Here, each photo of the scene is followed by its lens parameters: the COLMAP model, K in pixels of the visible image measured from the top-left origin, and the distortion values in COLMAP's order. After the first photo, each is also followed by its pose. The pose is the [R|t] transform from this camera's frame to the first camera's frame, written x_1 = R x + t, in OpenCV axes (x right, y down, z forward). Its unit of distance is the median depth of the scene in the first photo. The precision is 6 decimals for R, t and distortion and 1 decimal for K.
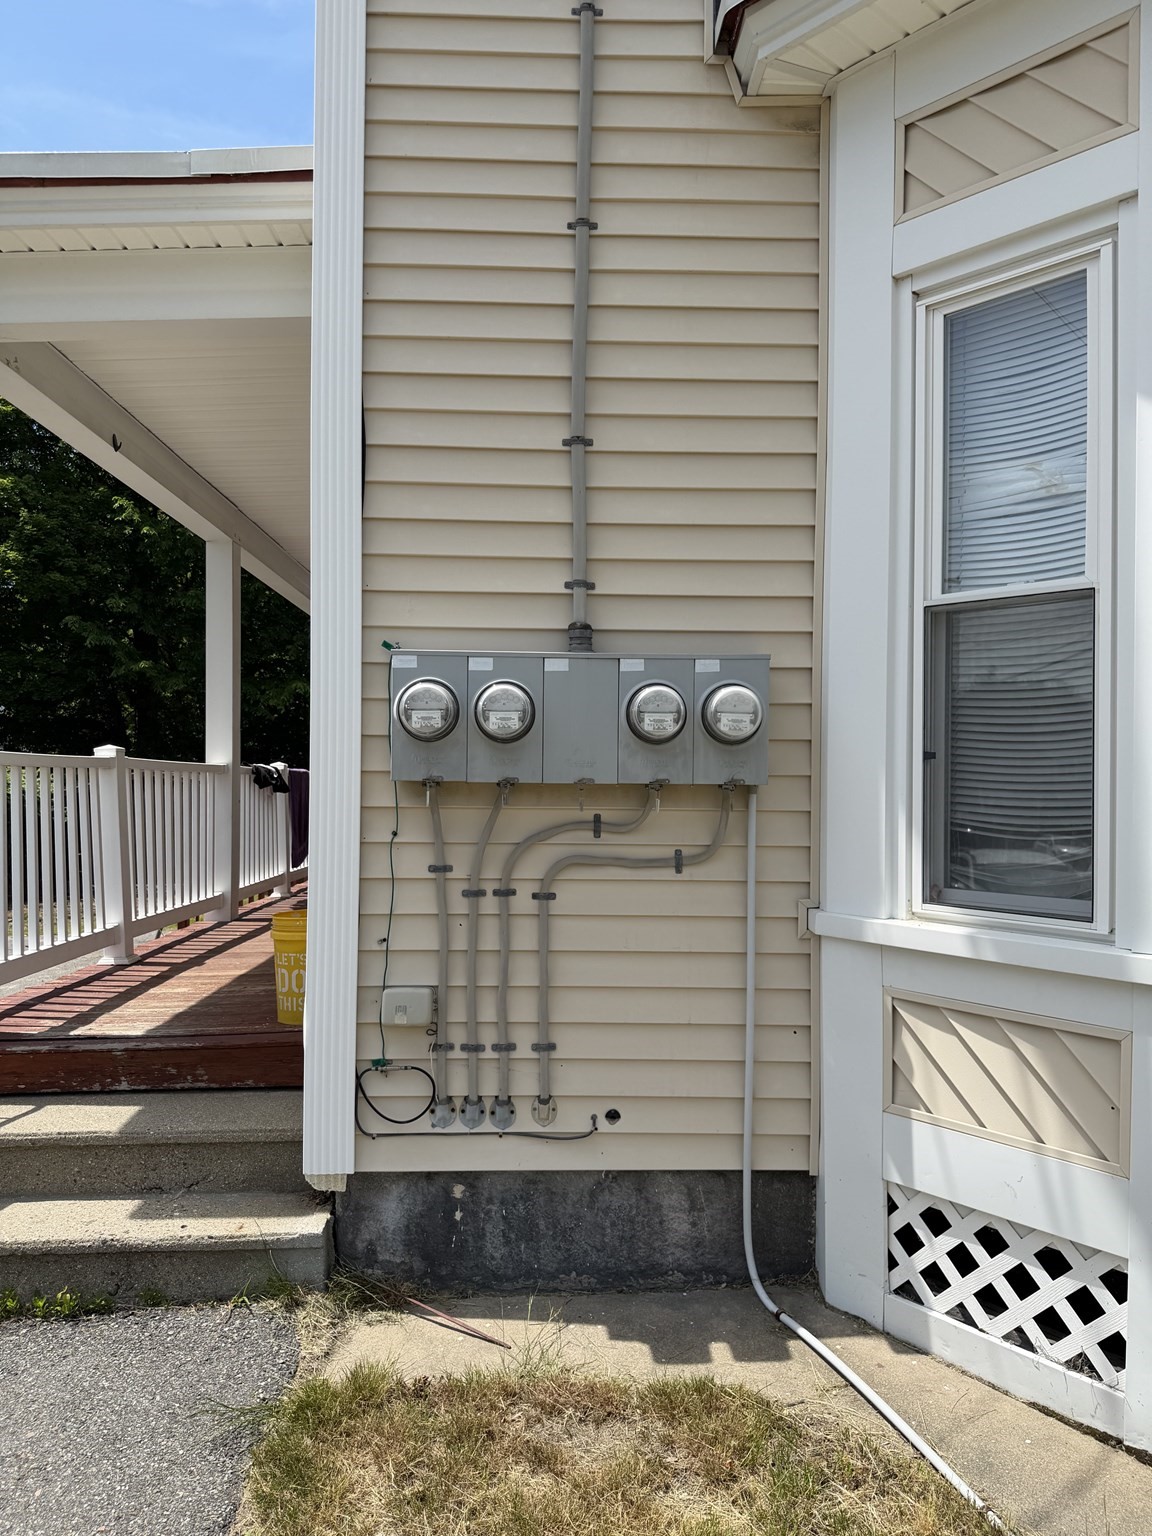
lens RADIAL K [[1093.0, 0, 568.5], [0, 1093.0, 768.8], [0, 0, 1]] dist [0.019471, -0.041057]
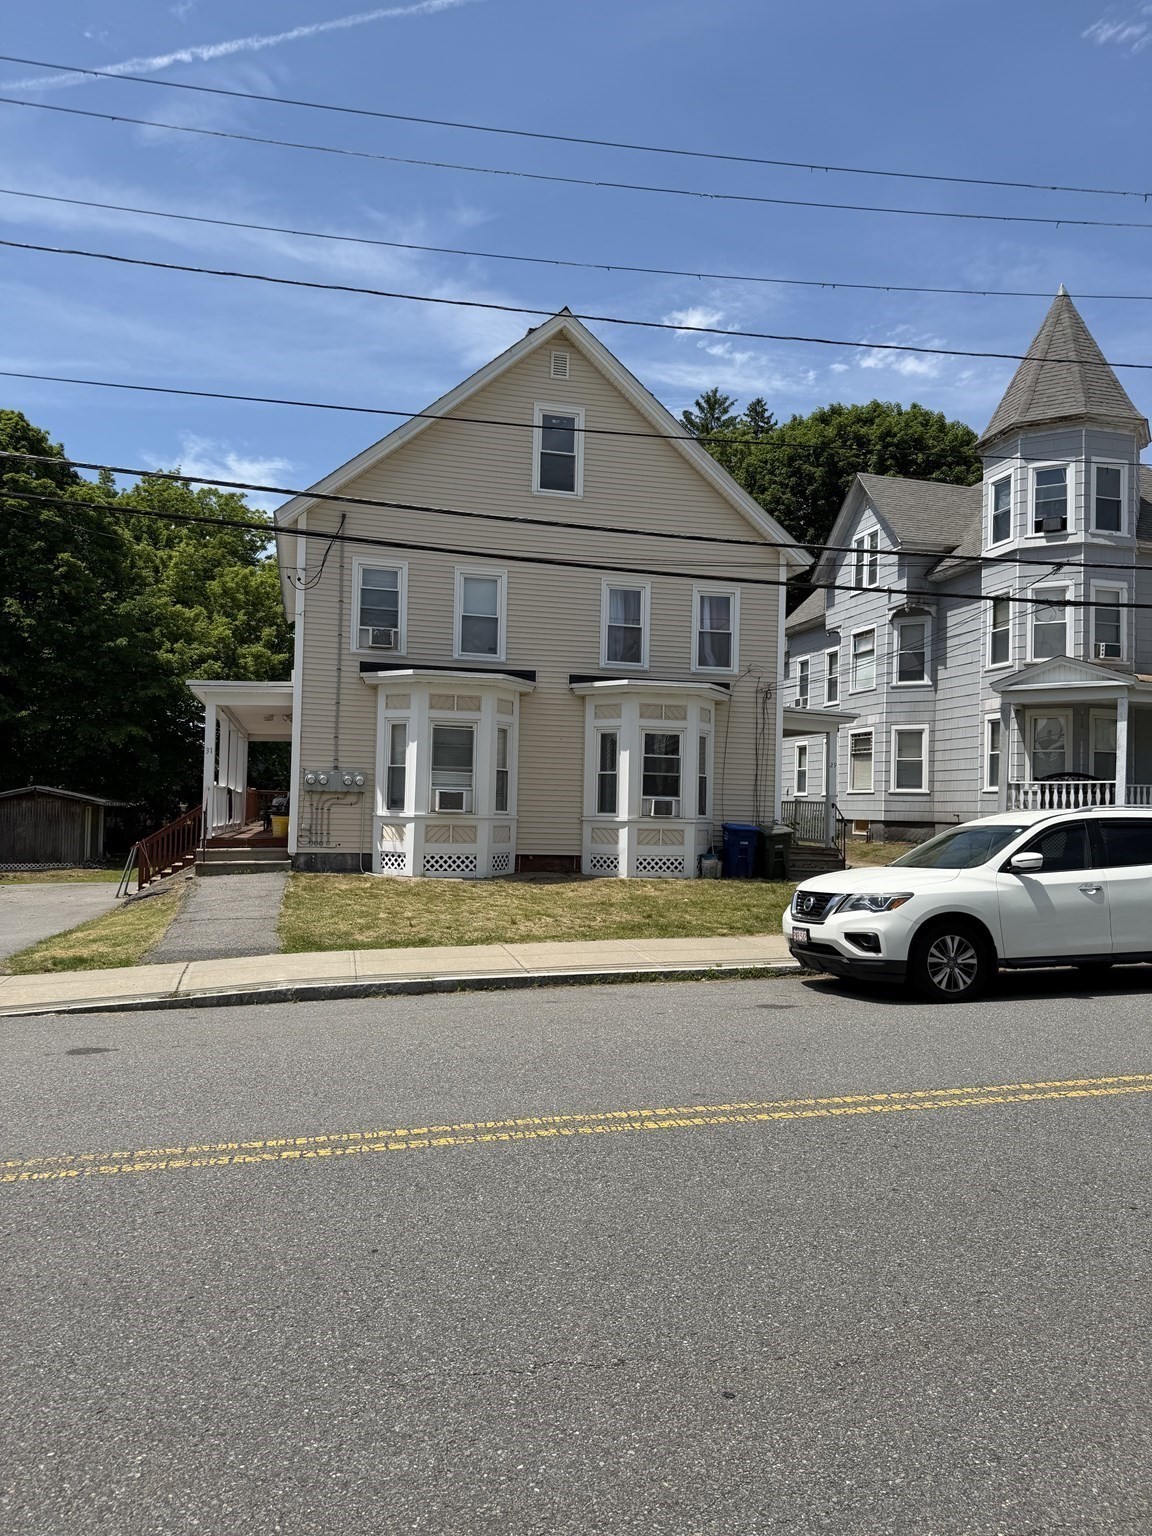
lens RADIAL K [[1093.0, 0, 587.3], [0, 1093.0, 766.5], [0, 0, 1]] dist [0.019471, -0.041057]
pose [[0.970759, 0.022754, 0.238974, -0.089032], [-0.016779, 0.999494, -0.027005, 0.014991], [-0.239467, 0.022206, 0.970650, -5.470931]]
